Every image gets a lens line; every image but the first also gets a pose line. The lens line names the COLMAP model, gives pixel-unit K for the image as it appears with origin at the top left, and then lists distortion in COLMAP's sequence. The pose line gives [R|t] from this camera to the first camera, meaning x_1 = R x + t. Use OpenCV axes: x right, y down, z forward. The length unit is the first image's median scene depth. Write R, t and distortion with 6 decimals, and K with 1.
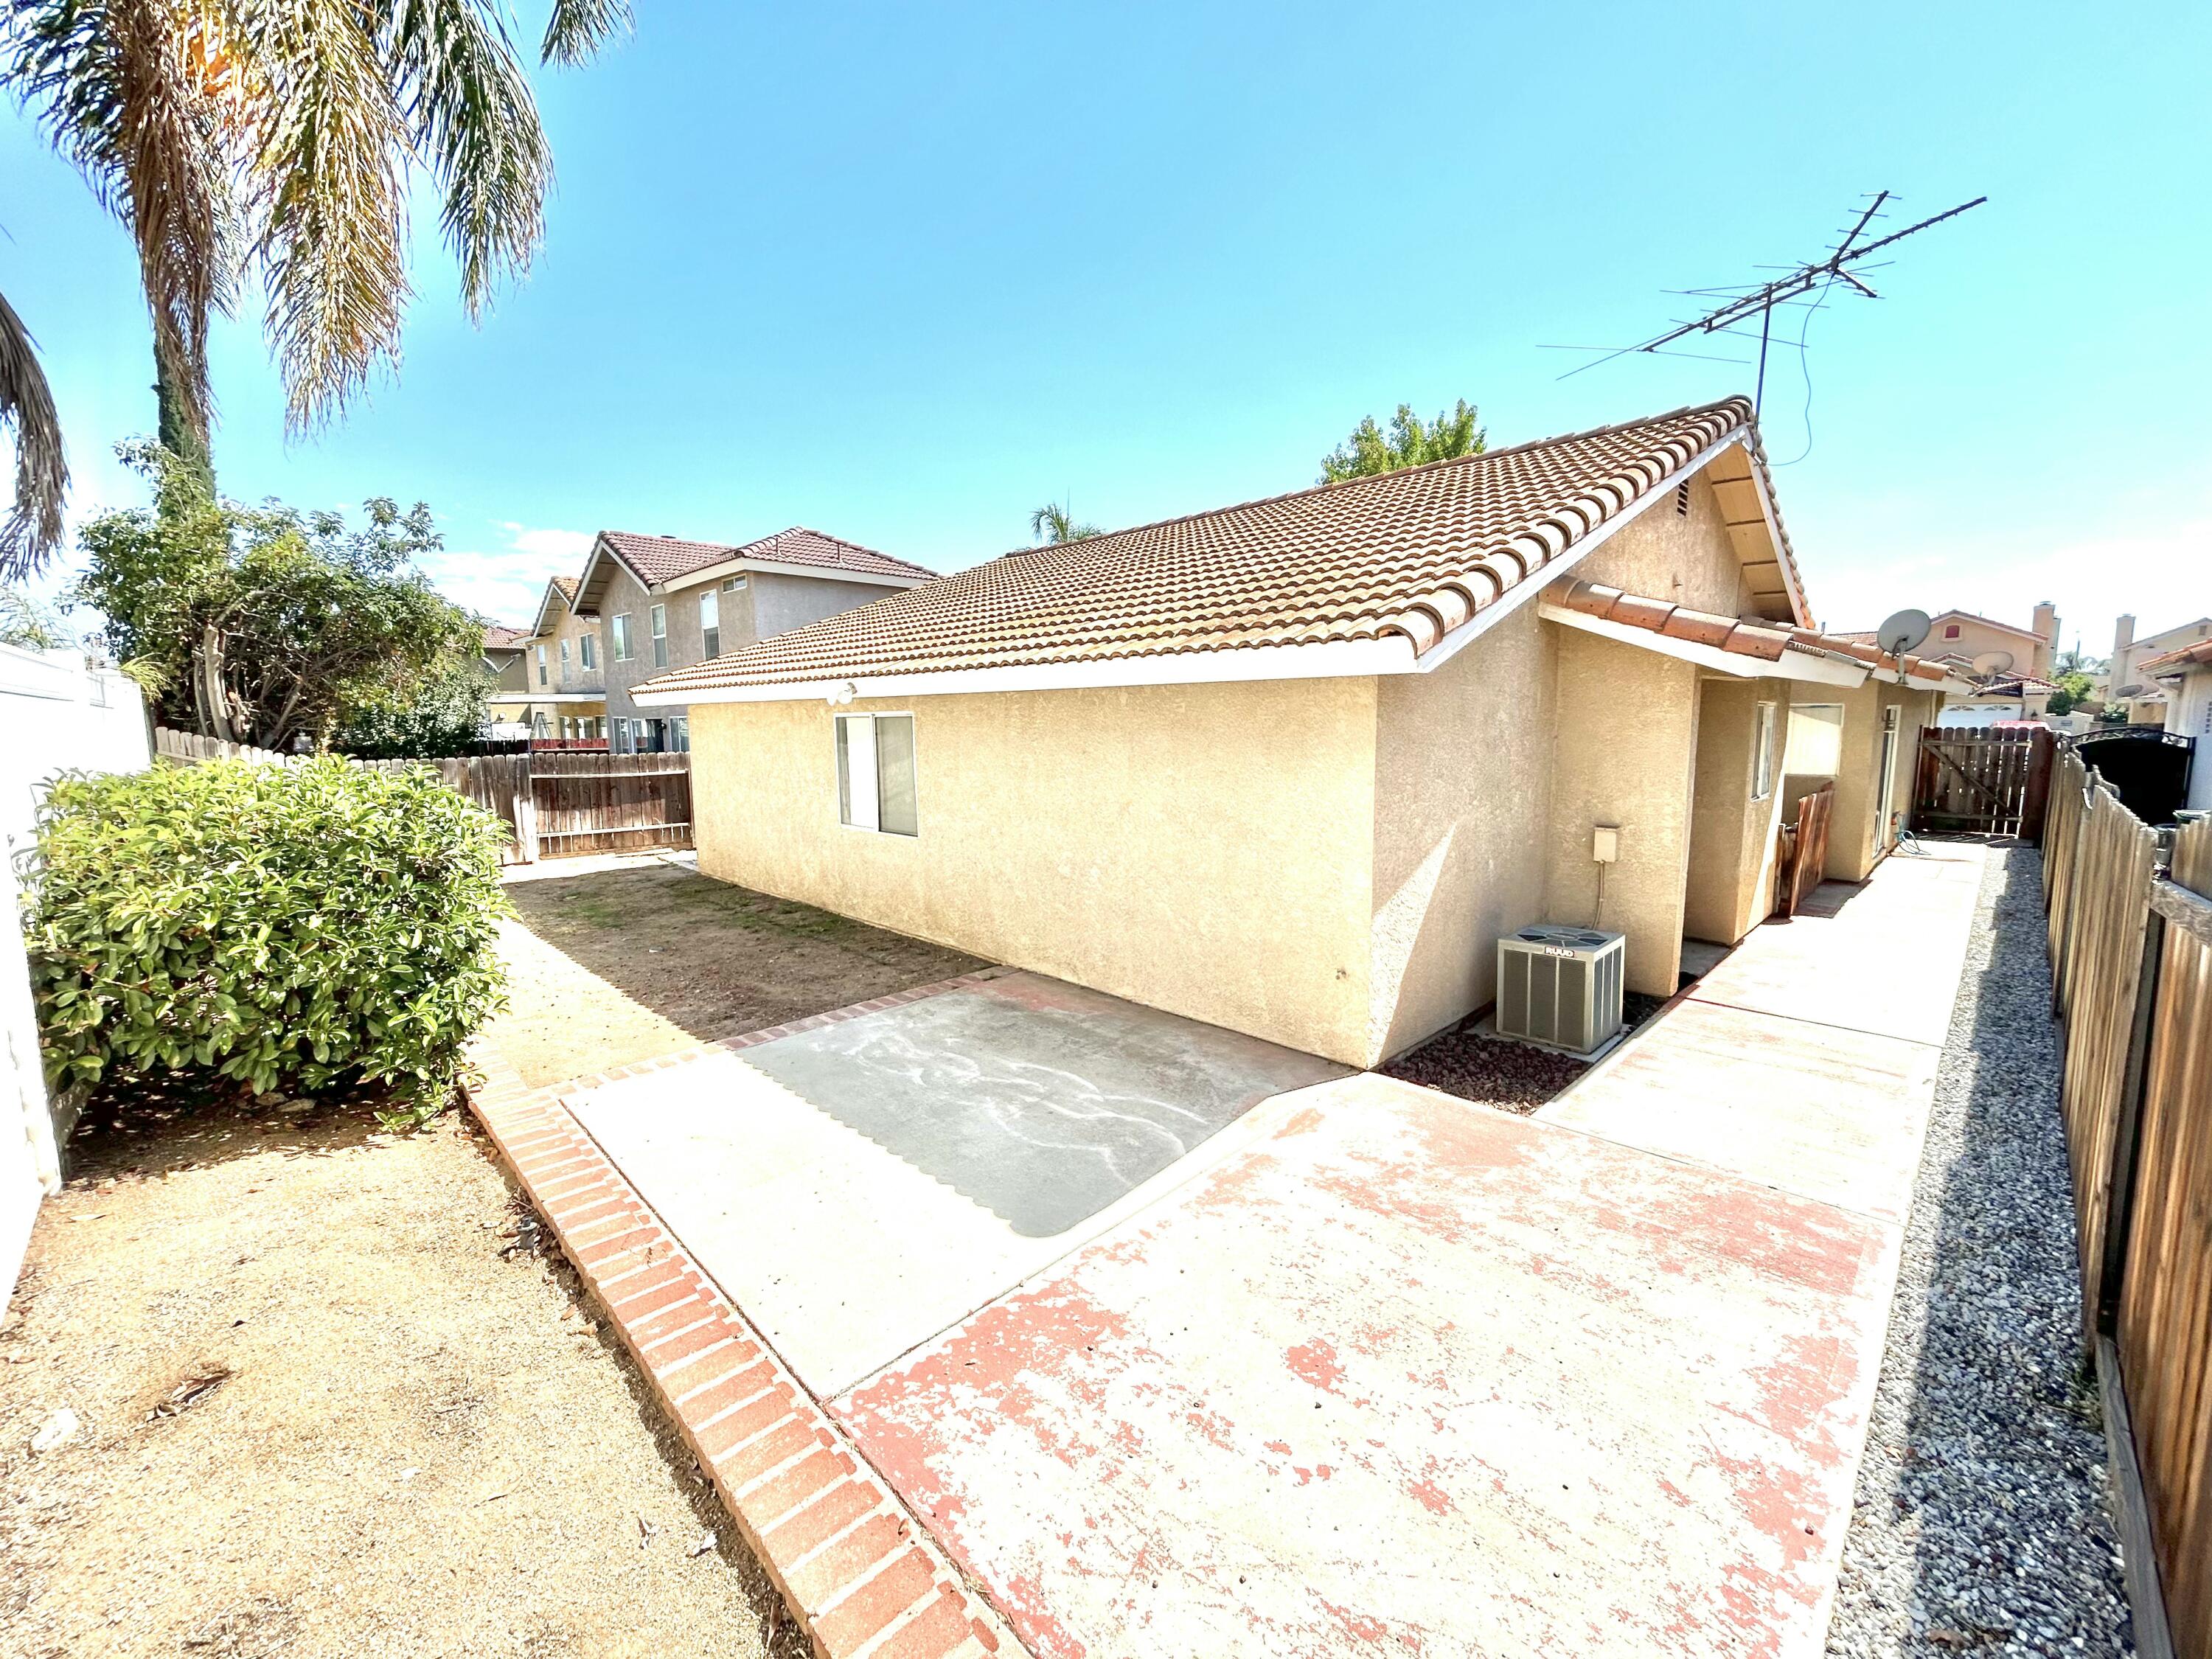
lens RADIAL K [[892.0, 0, 1110.8], [0, 892.0, 831.0], [0, 0, 1]] dist [-0.000308, 0.000593]
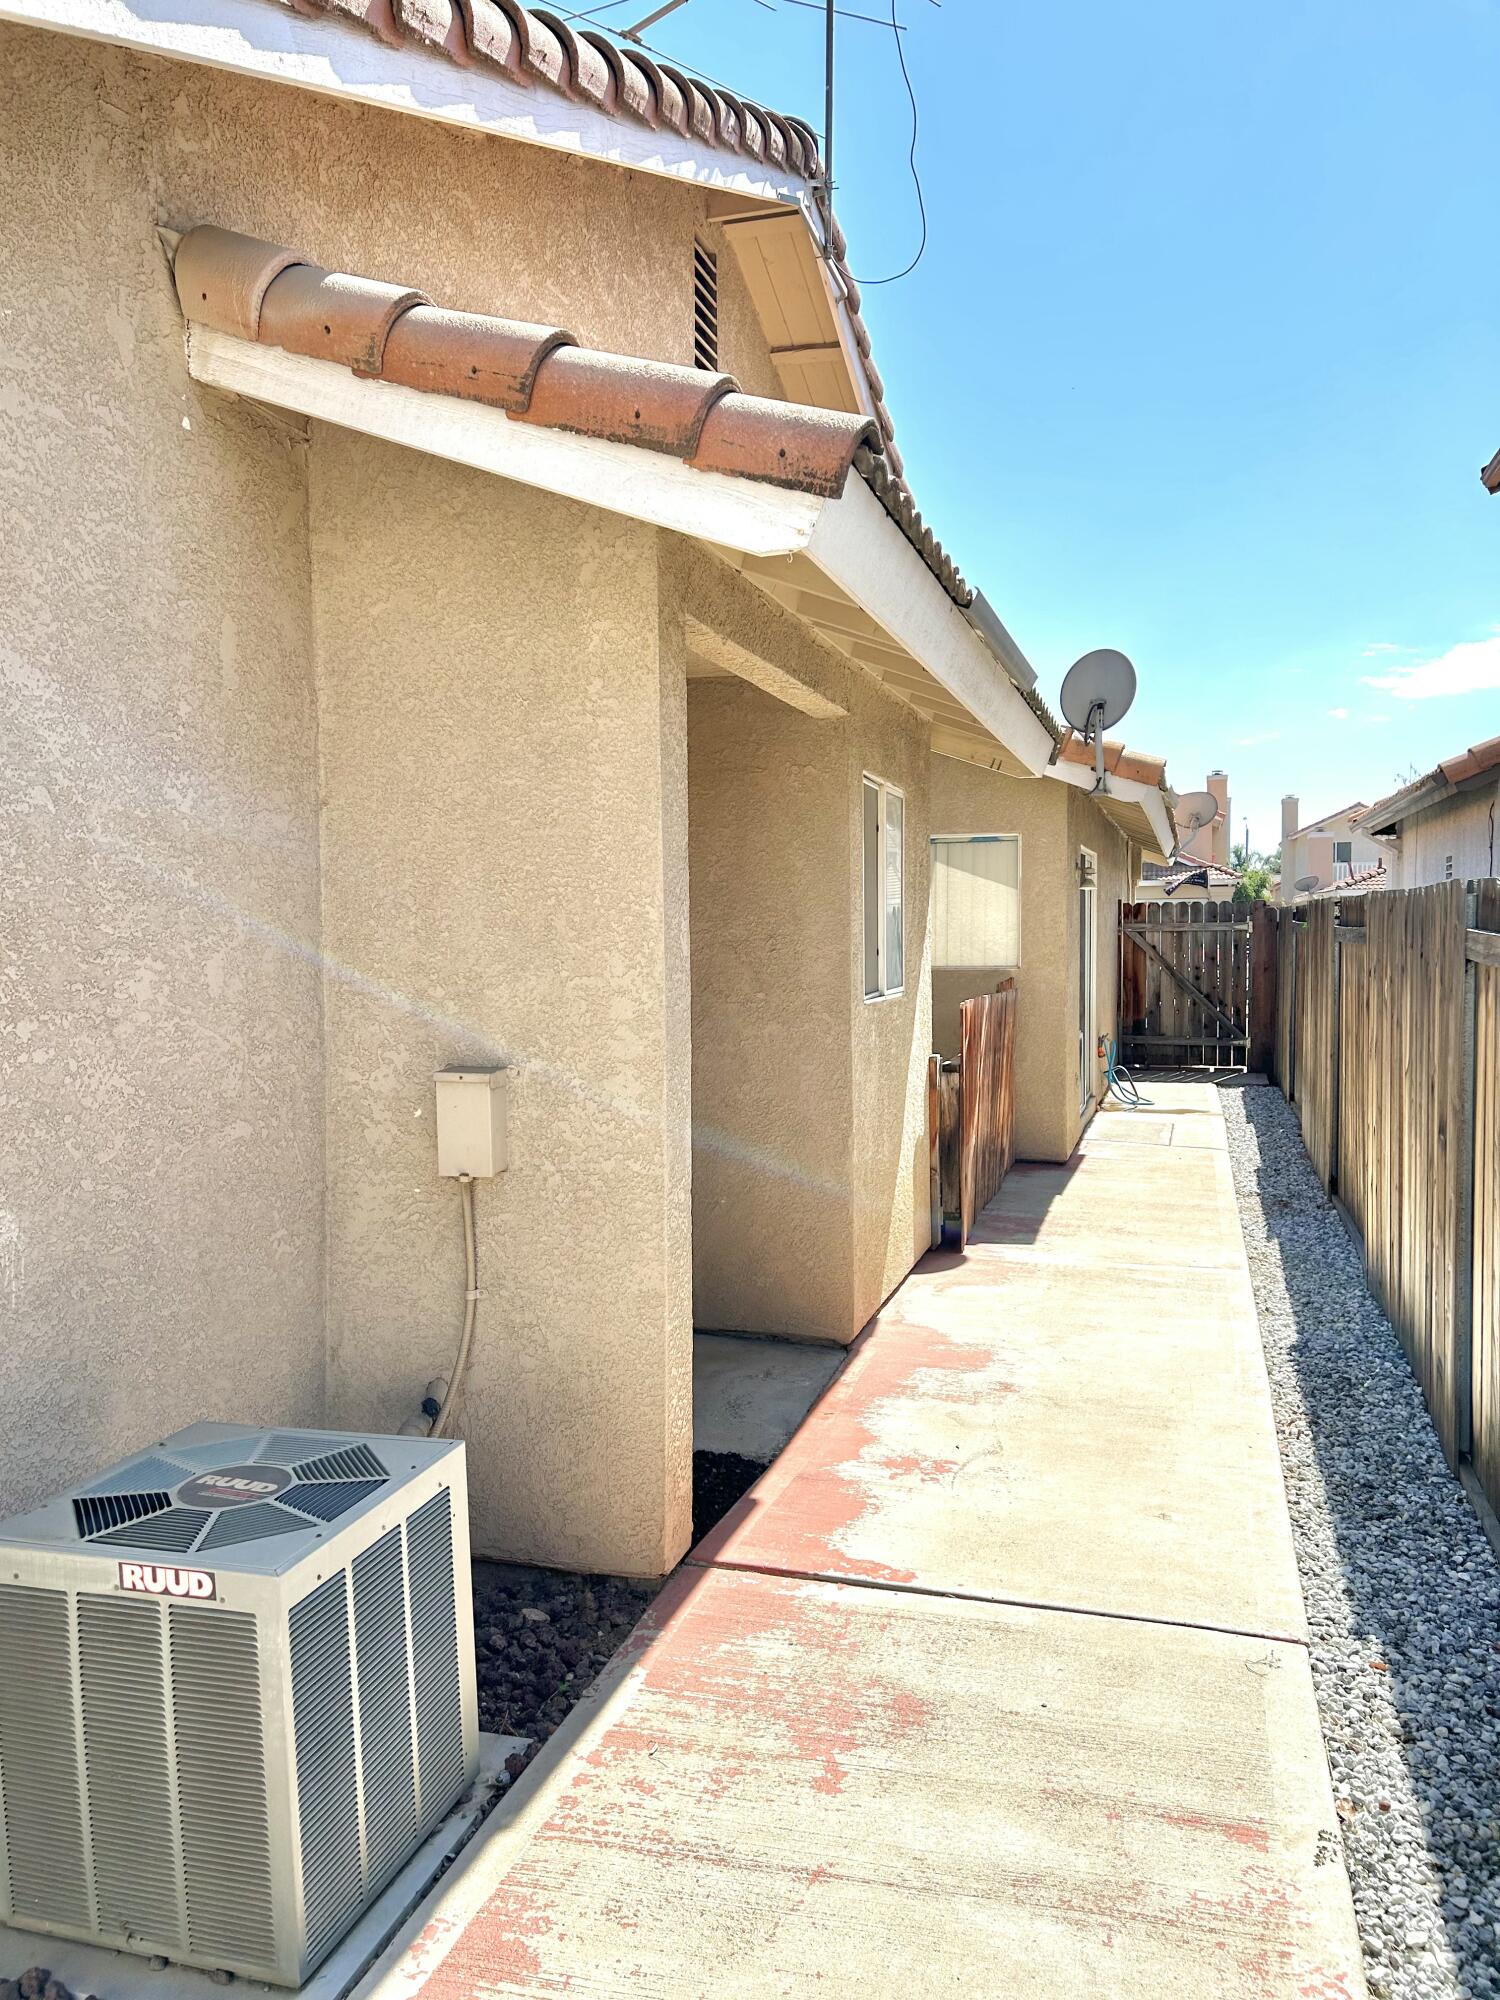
lens RADIAL K [[1487.0, 0, 747.0], [0, 1487.0, 1000.3], [0, 0, 1]] dist [0.060164, -0.073116]
pose [[0.876697, -0.020636, 0.480600, 0.304804], [0.059271, 0.996101, -0.065349, 0.009372], [-0.477377, 0.085776, 0.874502, 0.375919]]
